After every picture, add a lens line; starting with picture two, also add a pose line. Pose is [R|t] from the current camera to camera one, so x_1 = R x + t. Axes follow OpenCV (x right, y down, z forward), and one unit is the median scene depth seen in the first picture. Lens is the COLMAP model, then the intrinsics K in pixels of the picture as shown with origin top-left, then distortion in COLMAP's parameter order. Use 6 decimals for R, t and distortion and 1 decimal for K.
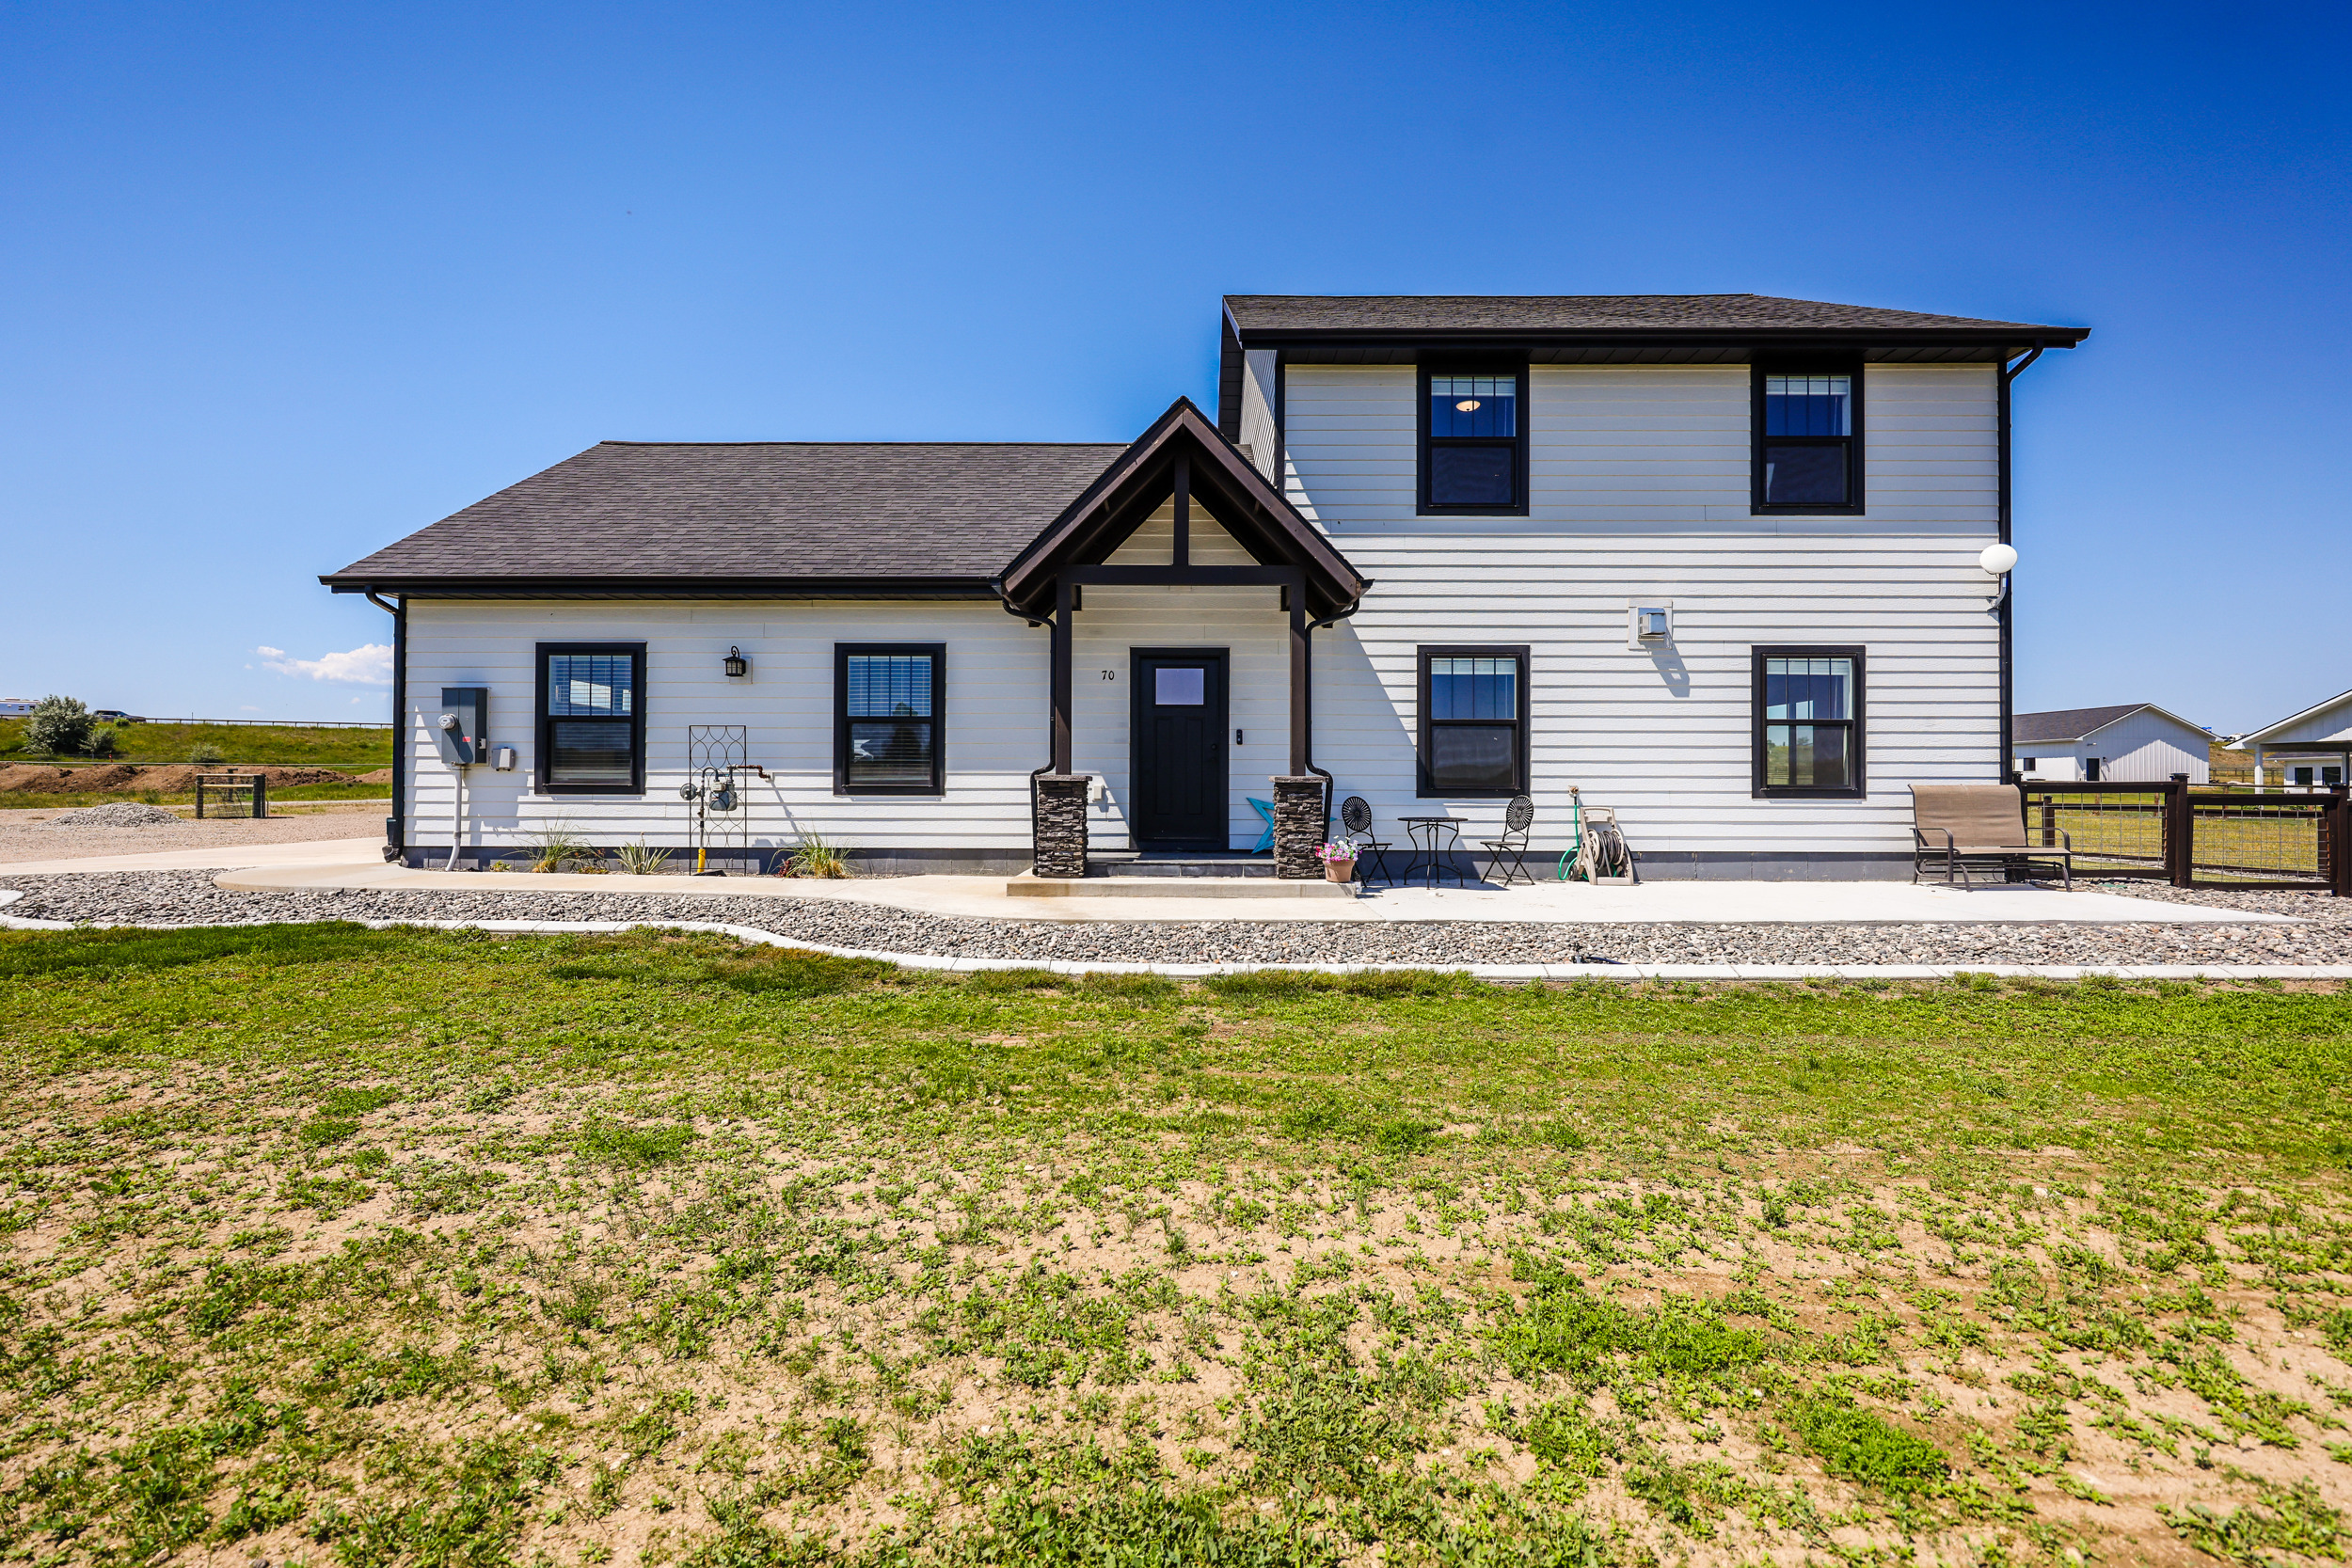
lens RADIAL K [[750.2, 0, 1121.1], [0, 750.2, 784.0], [0, 0, 1]] dist [0.001183, 0.000064]
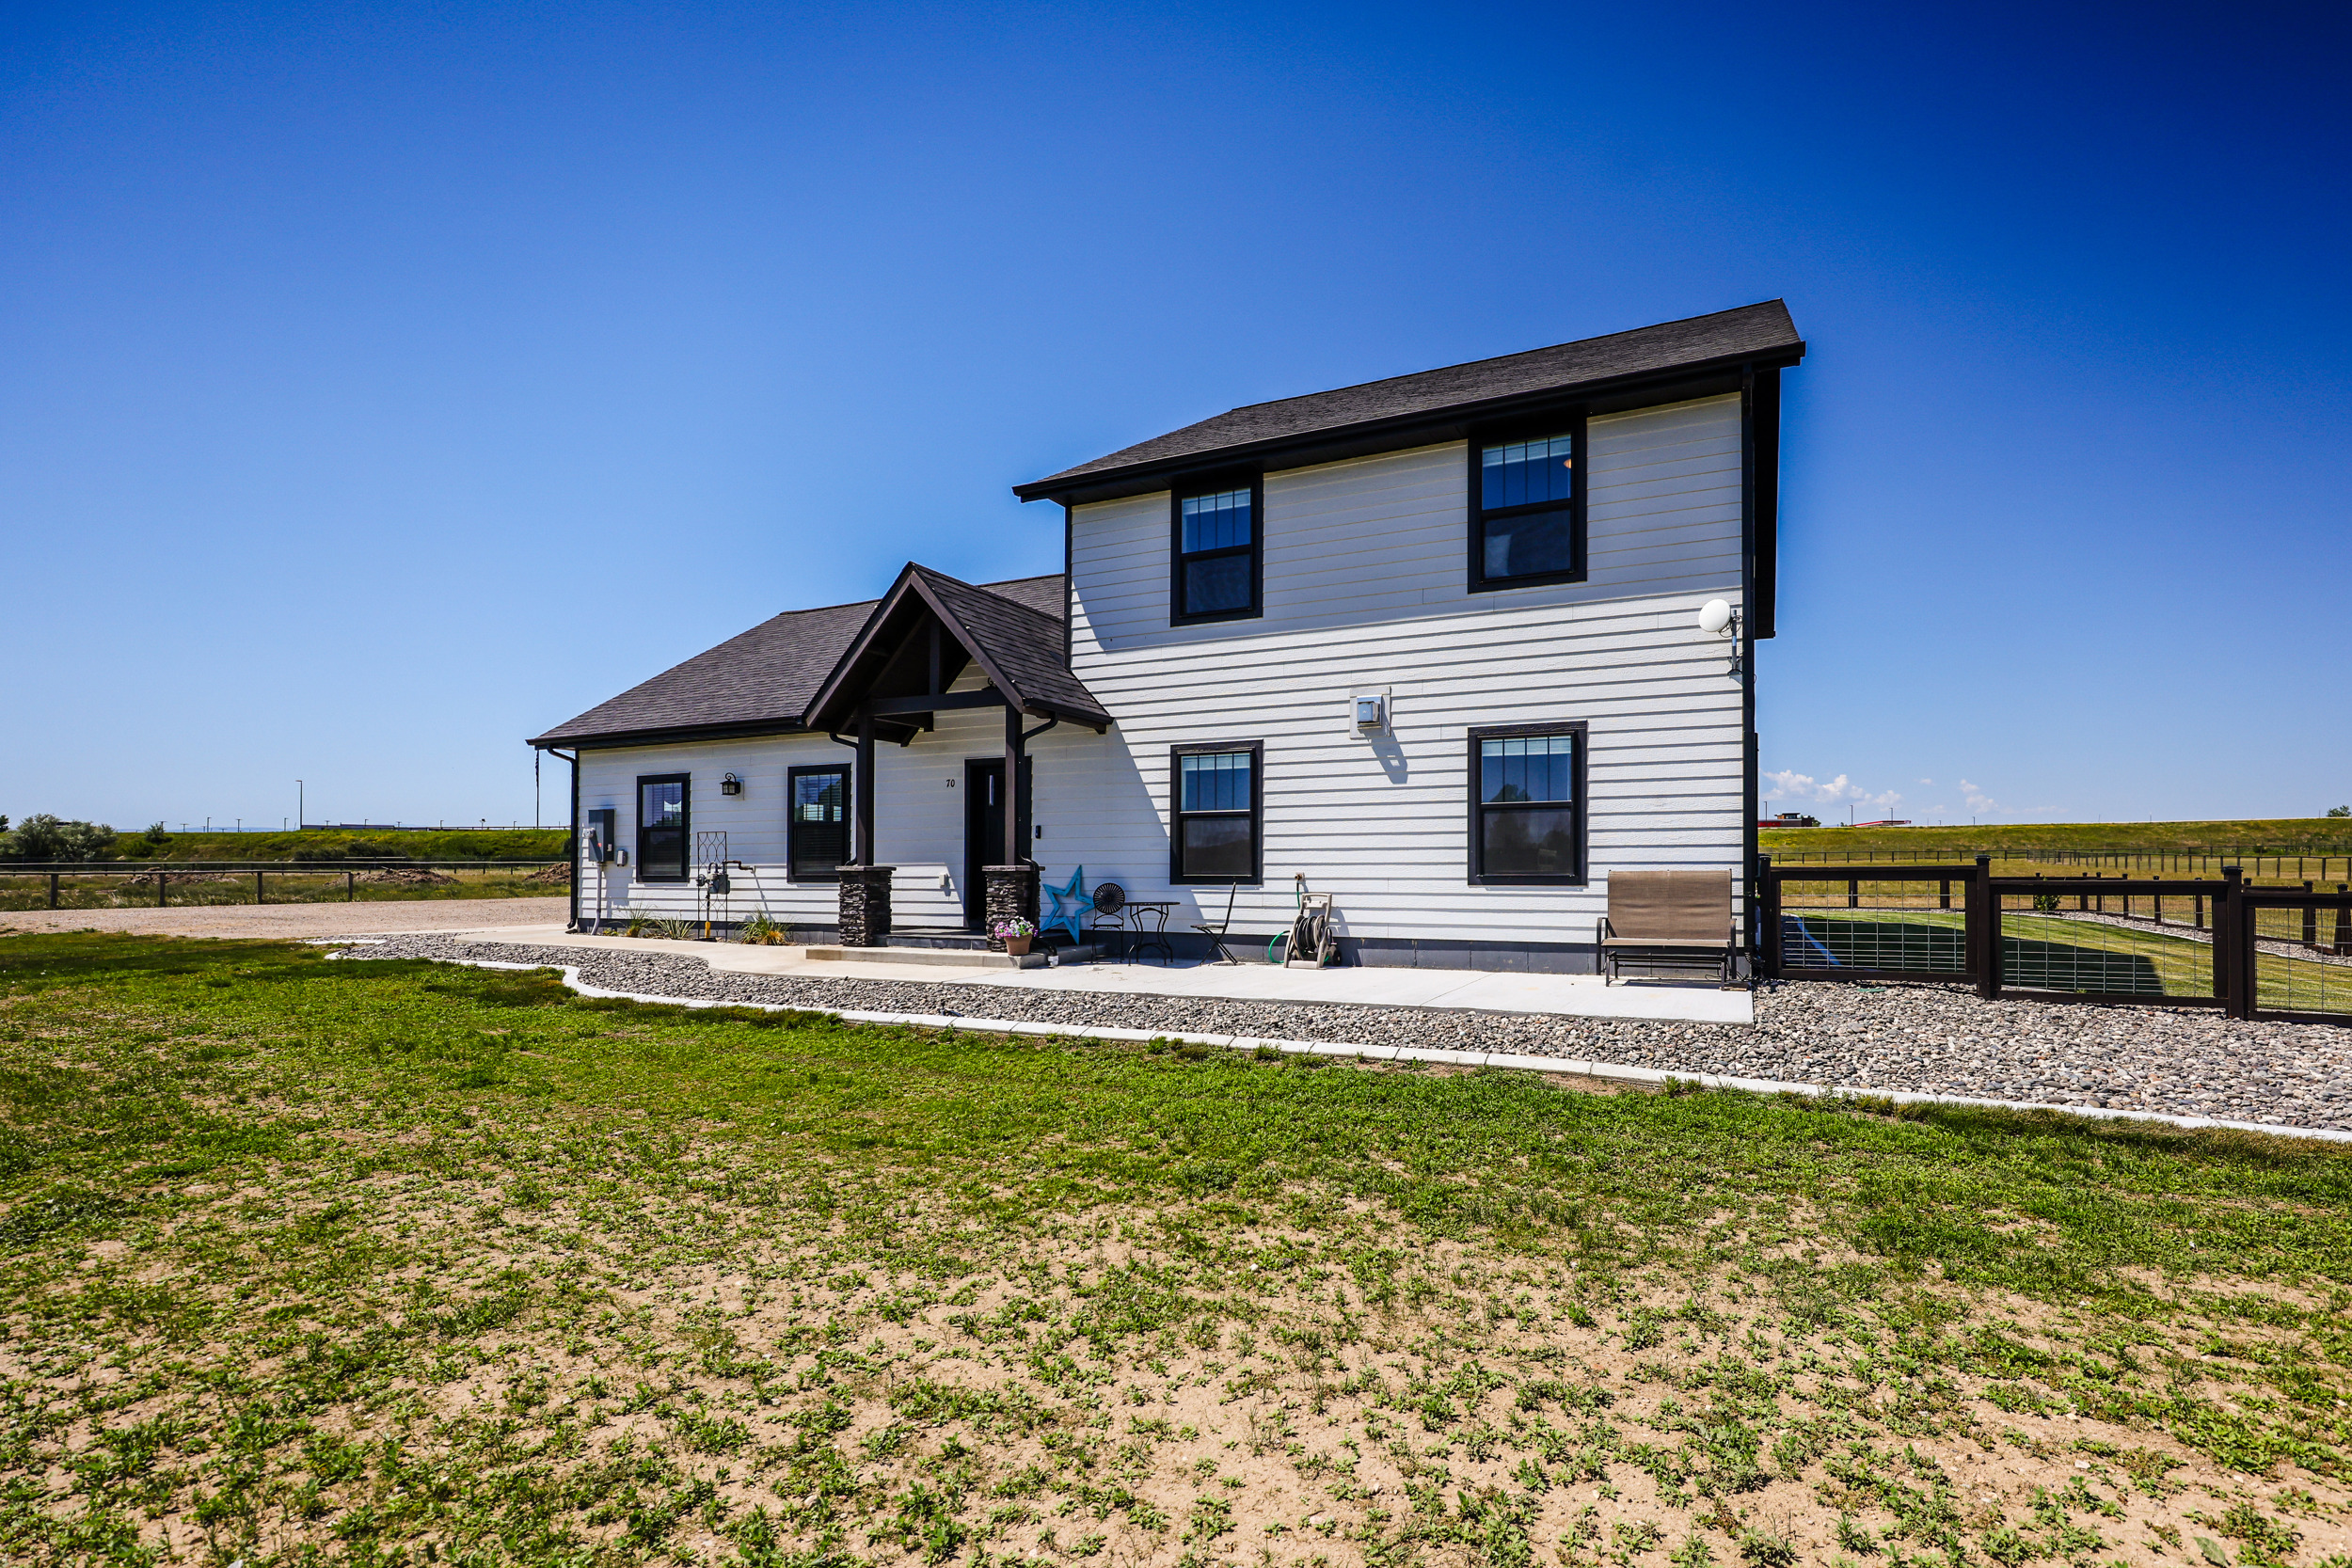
lens RADIAL K [[815.1, 0, 1394.1], [0, 815.1, 870.7], [0, 0, 1]] dist [-0.000813, 0.000025]
pose [[0.952512, -0.005817, -0.304445, 1.067348], [0.003977, 0.999970, -0.006665, 0.007226], [0.304474, 0.005137, 0.952507, -0.033641]]
